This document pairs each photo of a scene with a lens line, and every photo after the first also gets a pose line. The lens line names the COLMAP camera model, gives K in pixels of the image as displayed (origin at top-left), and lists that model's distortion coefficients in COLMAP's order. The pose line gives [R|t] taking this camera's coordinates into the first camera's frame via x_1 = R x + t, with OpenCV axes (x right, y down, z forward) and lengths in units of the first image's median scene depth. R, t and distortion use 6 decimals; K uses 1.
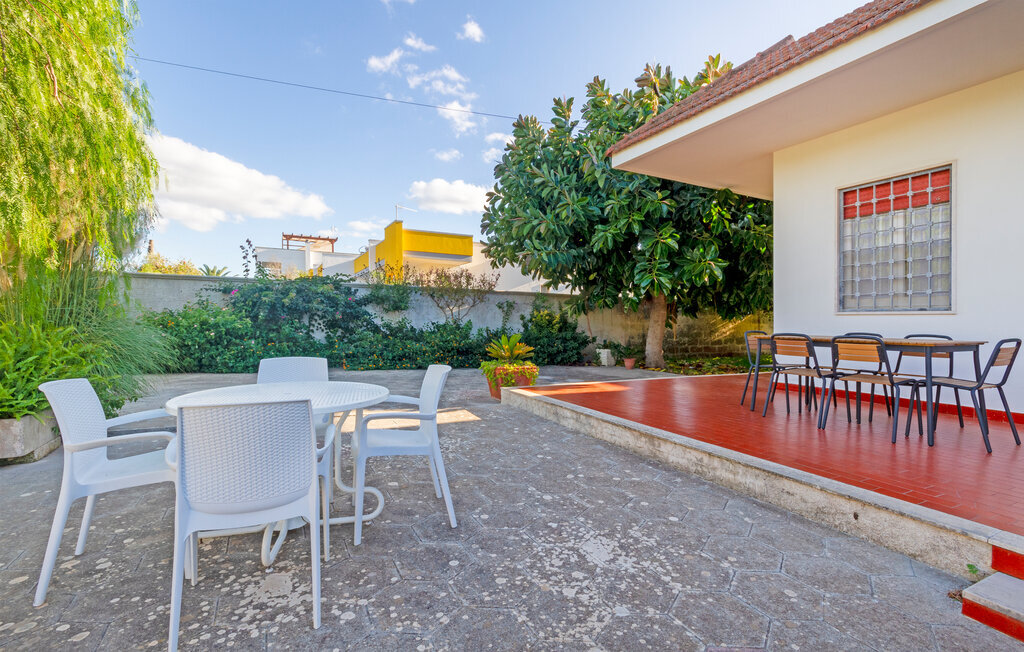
lens RADIAL K [[478.9, 0, 518.8], [0, 478.9, 316.7], [0, 0, 1]] dist [0.004290, 0.001468]
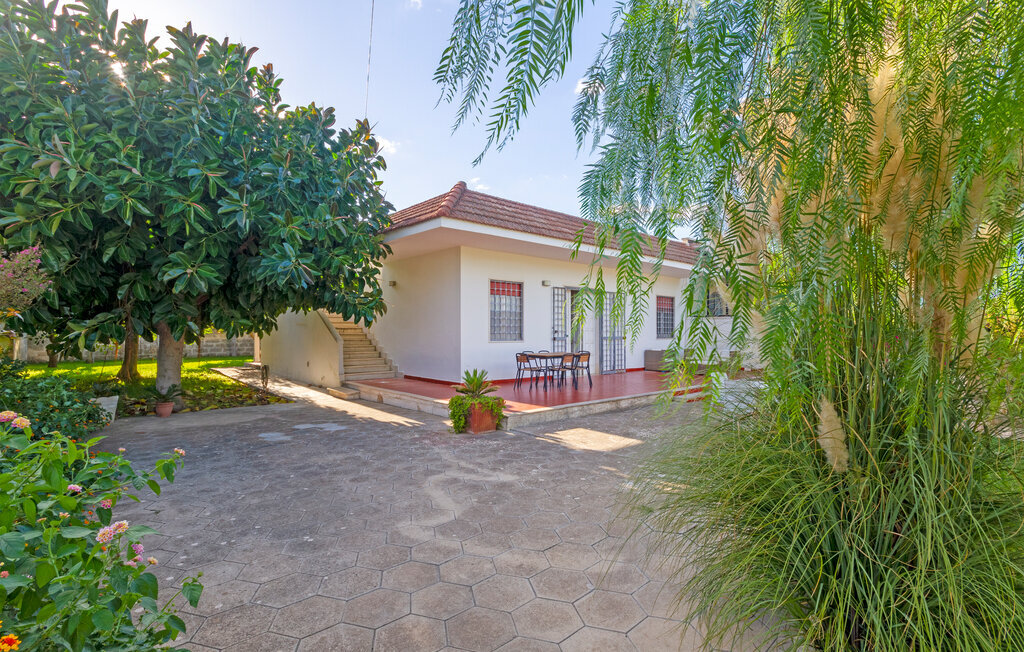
lens RADIAL K [[478.9, 0, 513.5], [0, 478.9, 320.3], [0, 0, 1]] dist [0.004290, 0.001468]
pose [[-0.244610, 0.007868, 0.969590, -0.673909], [-0.013527, 0.999842, -0.011526, -0.040160], [-0.969527, -0.015935, -0.244465, 0.738954]]
